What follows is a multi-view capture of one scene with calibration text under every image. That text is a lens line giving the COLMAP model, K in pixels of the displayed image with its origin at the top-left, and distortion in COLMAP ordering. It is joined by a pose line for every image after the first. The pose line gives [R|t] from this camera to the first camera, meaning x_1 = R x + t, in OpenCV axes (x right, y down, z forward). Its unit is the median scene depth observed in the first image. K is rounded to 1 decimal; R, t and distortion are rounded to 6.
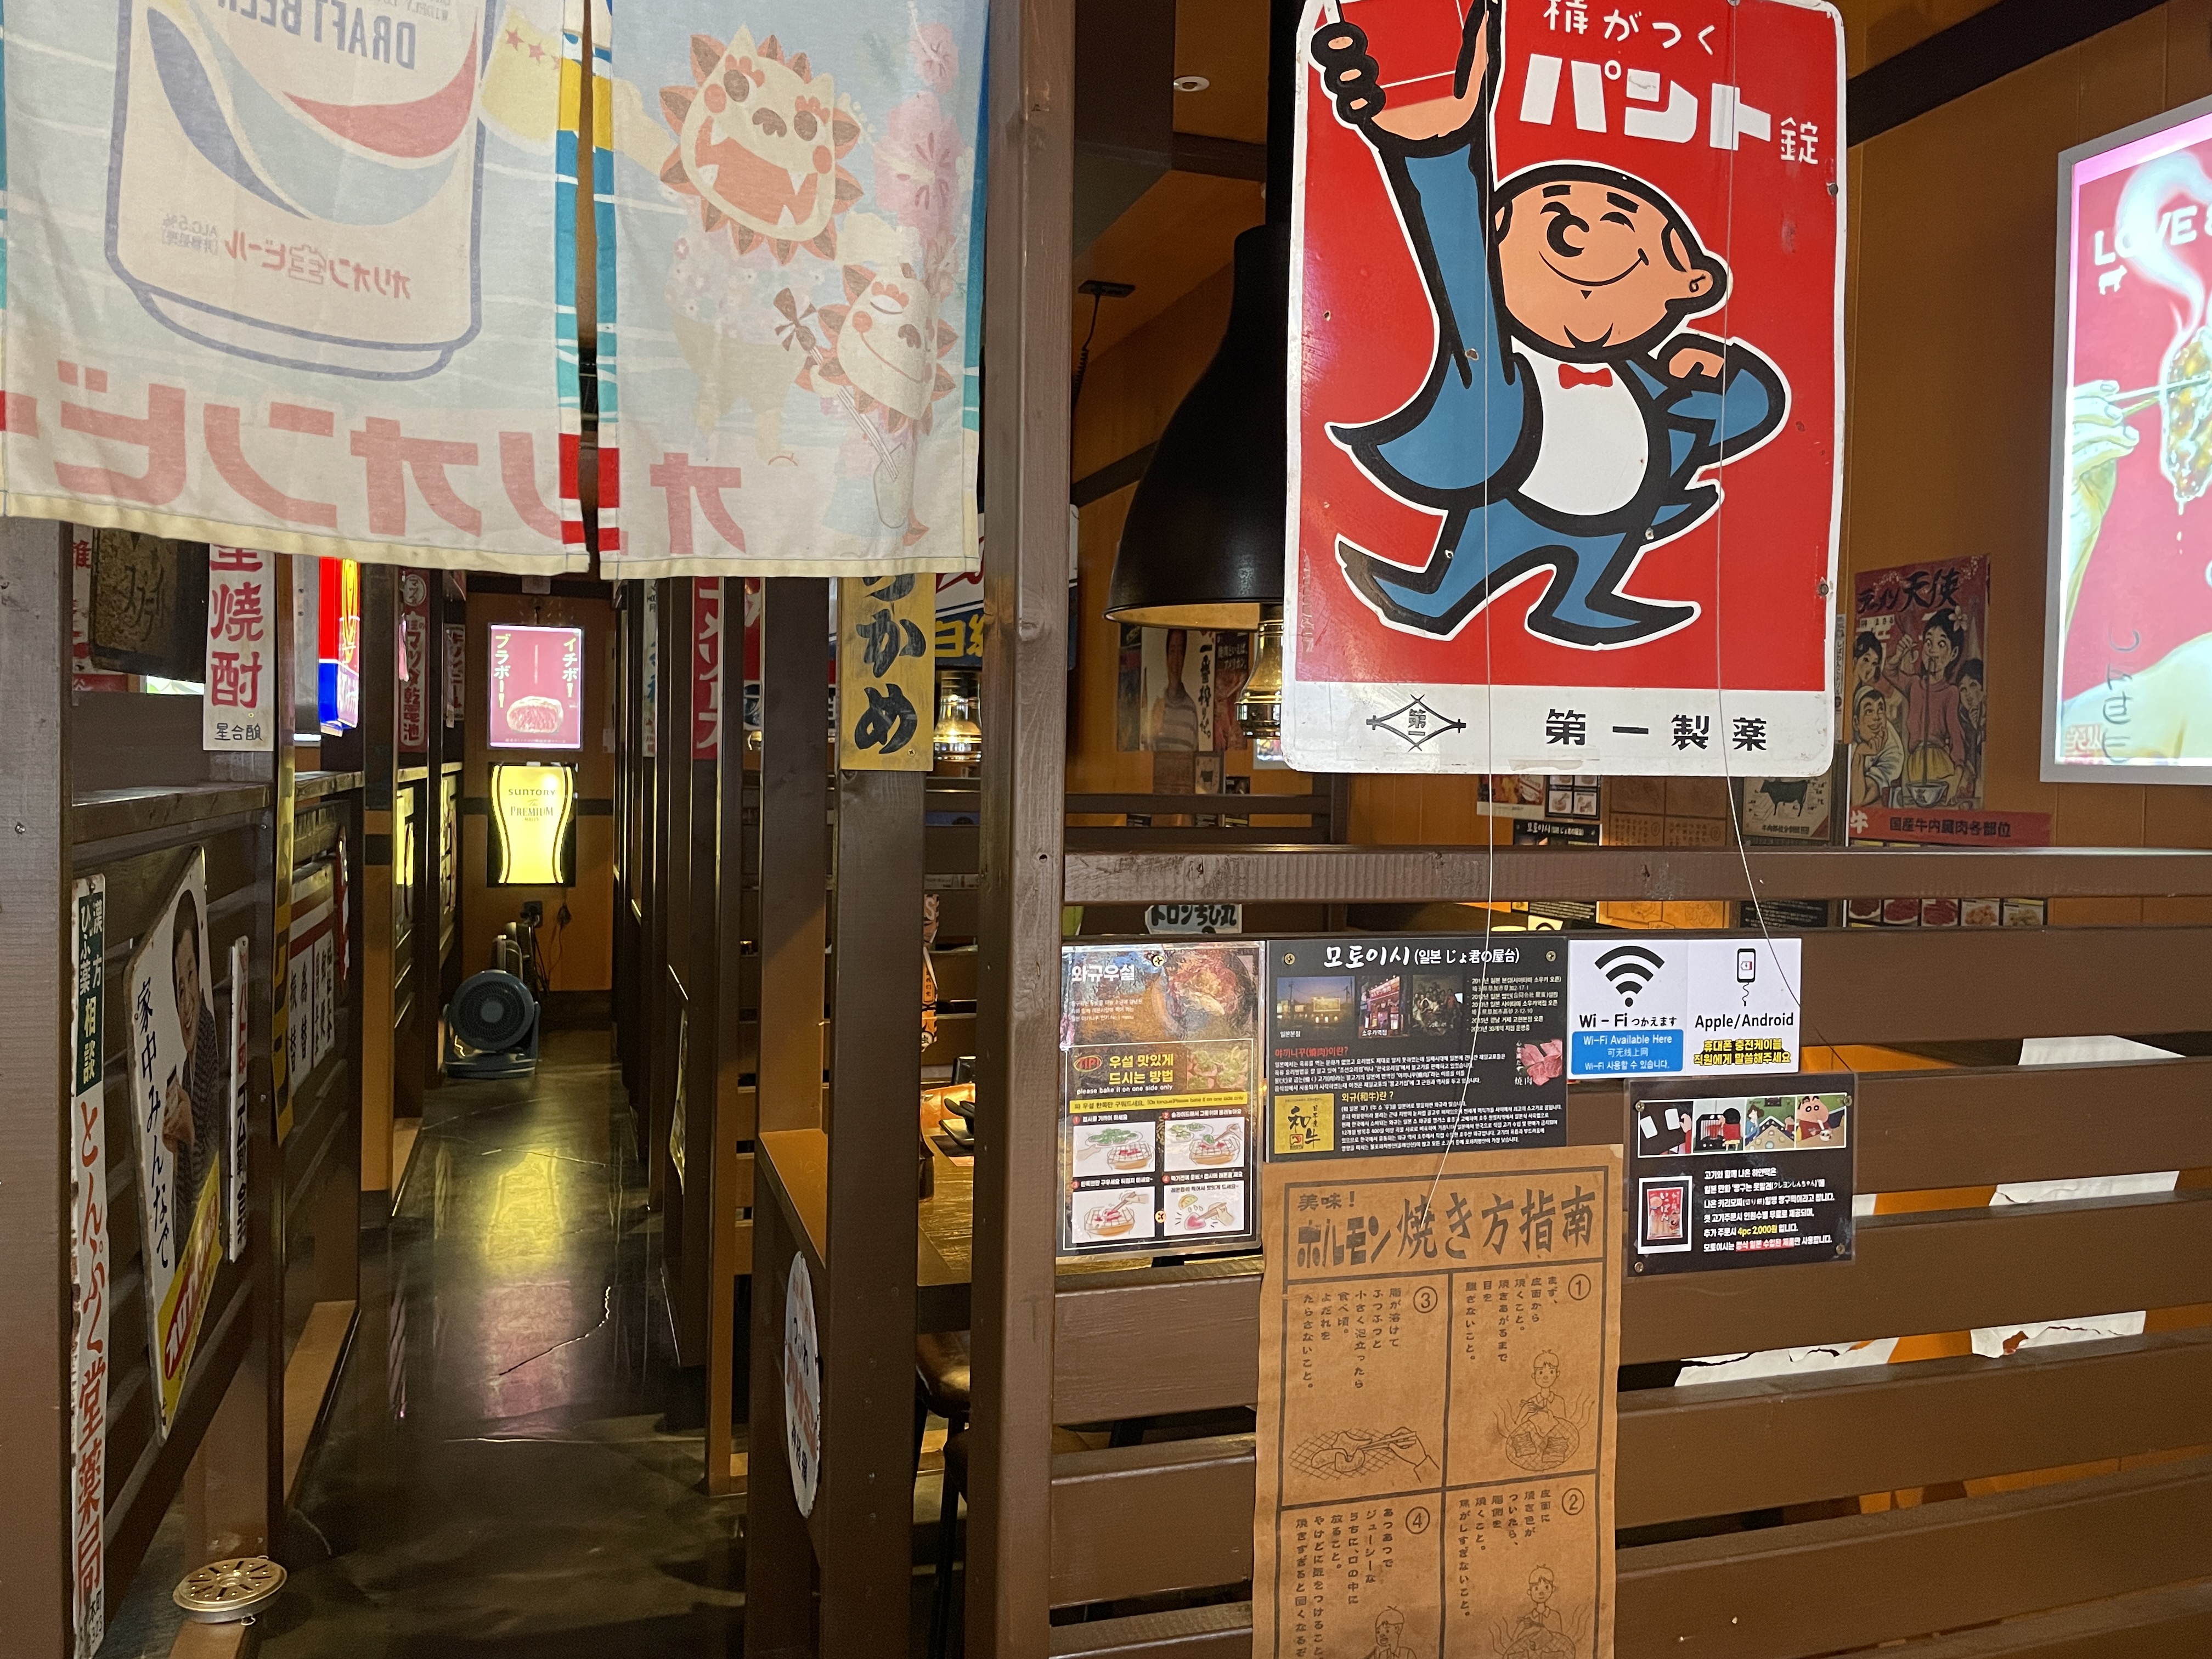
lens RADIAL K [[1674.3, 0, 1104.2], [0, 1674.3, 822.7], [0, 0, 1]] dist [0.007653, -0.000473]
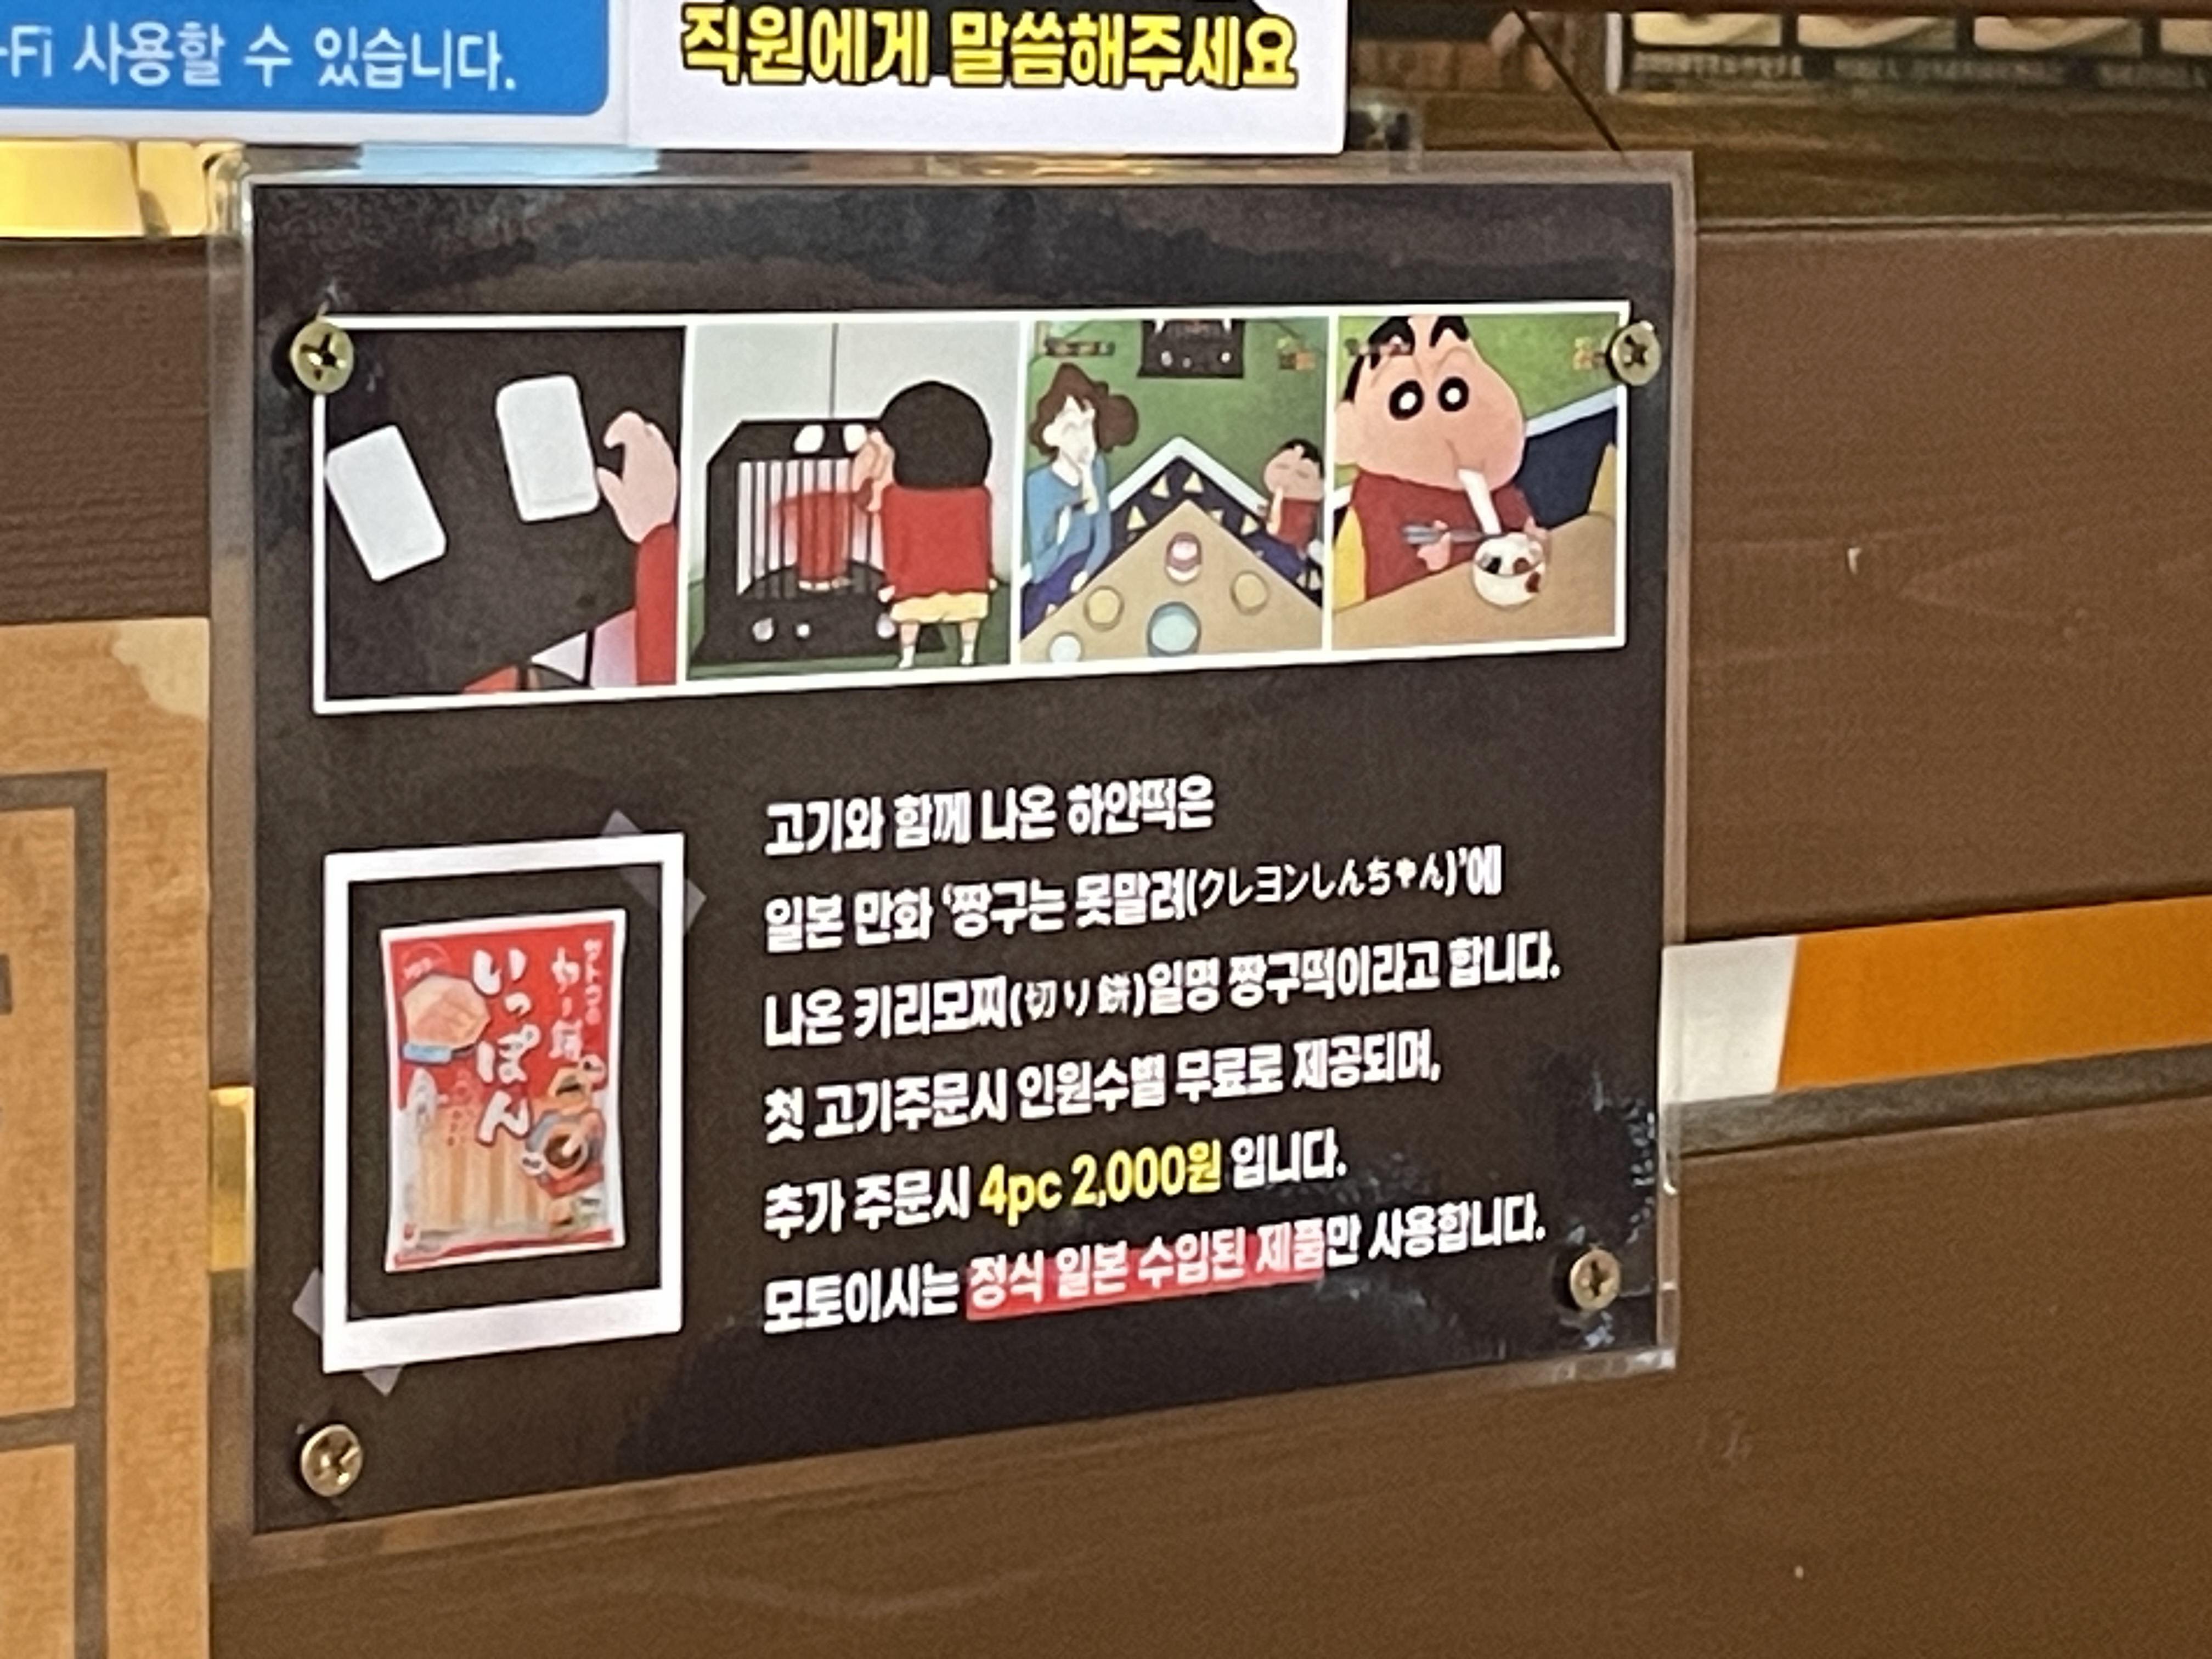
lens RADIAL K [[7033.3, 0, 1105.5], [0, 7033.3, 830.2], [0, 0, 1]] dist [0.245248, 0.000000]
pose [[0.937252, -0.043407, 0.345939, 0.169340], [0.009107, 0.994929, 0.100166, 0.147269], [-0.348532, -0.090731, 0.932895, 0.404178]]
